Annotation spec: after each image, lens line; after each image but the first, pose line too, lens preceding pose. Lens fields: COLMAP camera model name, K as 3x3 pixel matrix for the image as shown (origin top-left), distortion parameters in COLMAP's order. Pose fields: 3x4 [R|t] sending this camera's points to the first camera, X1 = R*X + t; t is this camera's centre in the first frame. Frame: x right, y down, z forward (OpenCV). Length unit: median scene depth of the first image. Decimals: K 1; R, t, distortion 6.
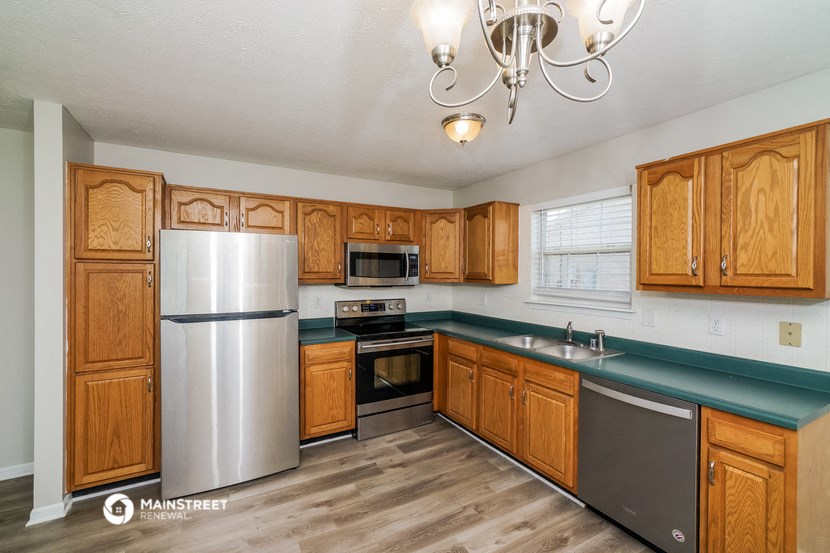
lens RADIAL K [[342.9, 0, 415.0], [0, 342.9, 276.5], [0, 0, 1]] dist [-0.020242, 0.000020]
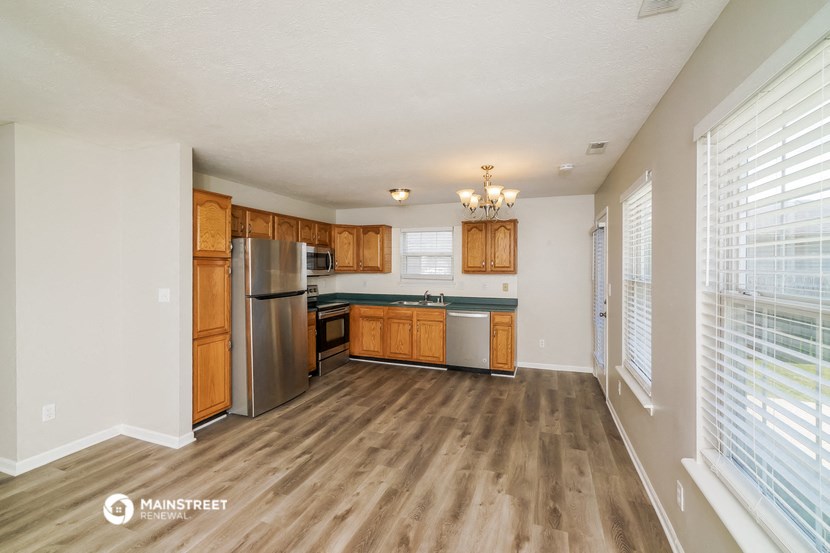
lens RADIAL K [[342.9, 0, 415.0], [0, 342.9, 276.5], [0, 0, 1]] dist [-0.020242, 0.000020]
pose [[0.758474, -0.020509, 0.651381, -0.833721], [0.011133, 0.999767, 0.018515, 0.010121], [-0.651608, -0.006791, 0.758525, -0.435640]]
